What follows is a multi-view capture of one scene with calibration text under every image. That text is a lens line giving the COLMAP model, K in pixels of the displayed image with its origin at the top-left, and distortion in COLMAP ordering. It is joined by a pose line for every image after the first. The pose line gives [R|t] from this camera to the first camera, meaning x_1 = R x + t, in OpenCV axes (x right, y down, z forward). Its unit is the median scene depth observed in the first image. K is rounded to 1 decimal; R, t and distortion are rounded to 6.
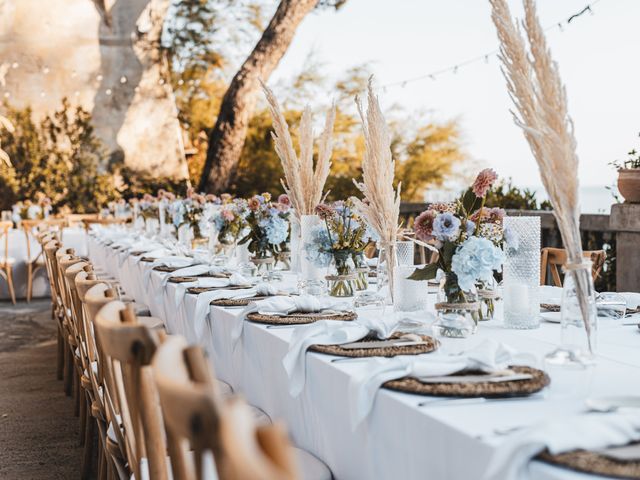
lens RADIAL K [[1017.6, 0, 320.0], [0, 1017.6, 240.0], [0, 0, 1]] dist [0.010639, 0.026968]
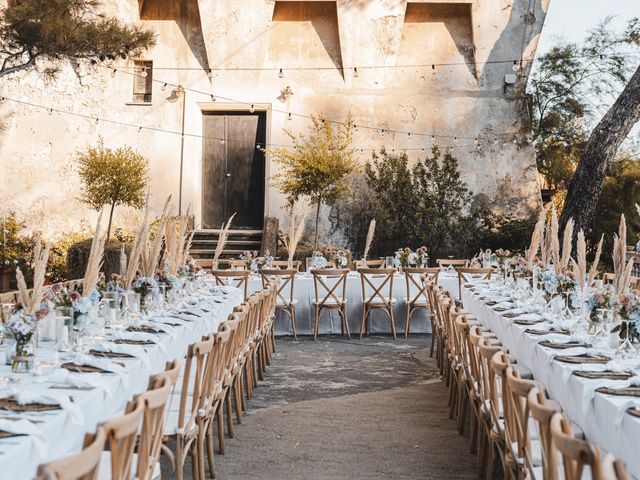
lens RADIAL K [[1017.6, 0, 320.0], [0, 1017.6, 240.0], [0, 0, 1]] dist [0.010639, 0.026968]
pose [[0.943910, 0.039725, -0.327805, -0.004660], [-0.045855, 0.998888, -0.010988, -0.029369], [0.327004, 0.025403, 0.944681, -0.112351]]
